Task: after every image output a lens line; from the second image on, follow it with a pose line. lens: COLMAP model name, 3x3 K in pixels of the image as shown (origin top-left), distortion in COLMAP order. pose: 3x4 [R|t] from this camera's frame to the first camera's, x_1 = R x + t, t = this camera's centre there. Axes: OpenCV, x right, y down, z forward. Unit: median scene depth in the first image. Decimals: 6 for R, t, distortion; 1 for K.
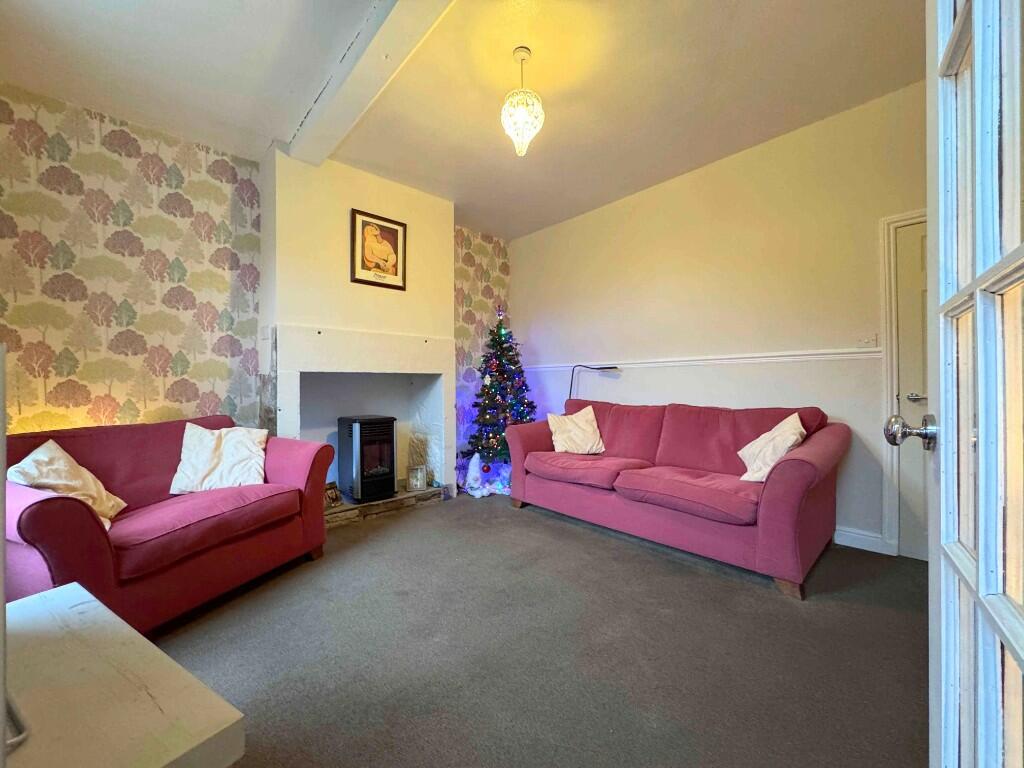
lens RADIAL K [[408.3, 0, 508.5], [0, 408.3, 384.2], [0, 0, 1]] dist [0.000942, 0.000158]
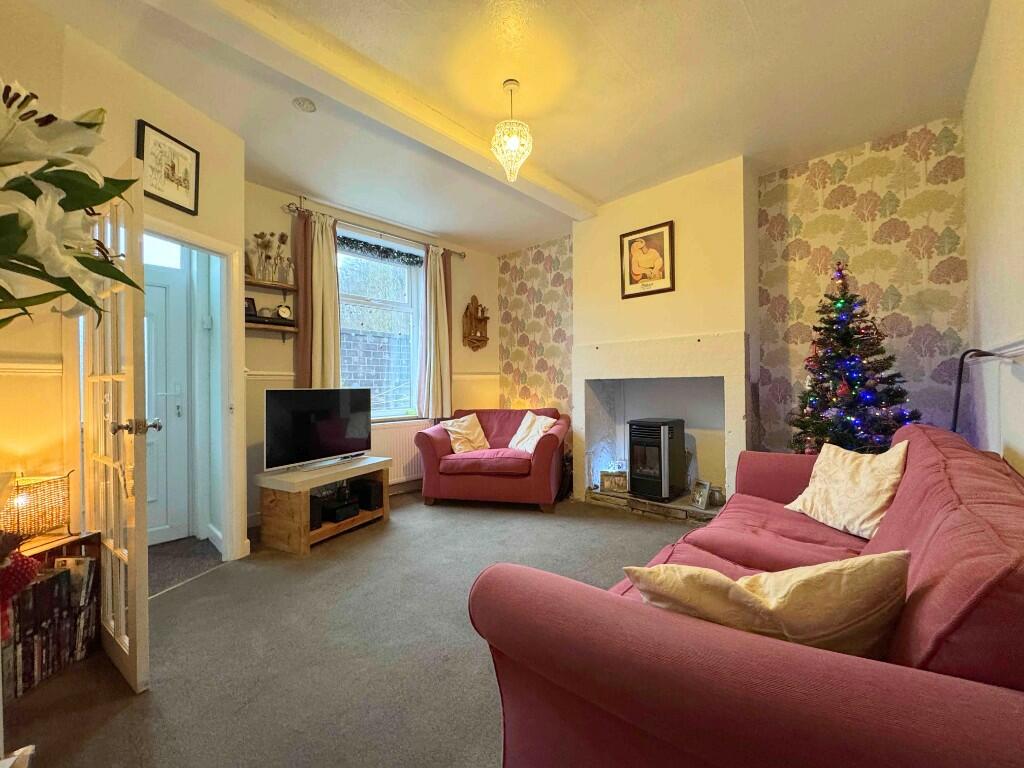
lens RADIAL K [[408.3, 0, 508.6], [0, 408.3, 383.5], [0, 0, 1]] dist [0.000942, 0.000158]
pose [[0.082282, 0.000256, -0.996609, 0.711870], [0.011544, 0.999933, 0.001210, -0.019635], [0.996542, -0.011604, 0.082273, 0.575729]]
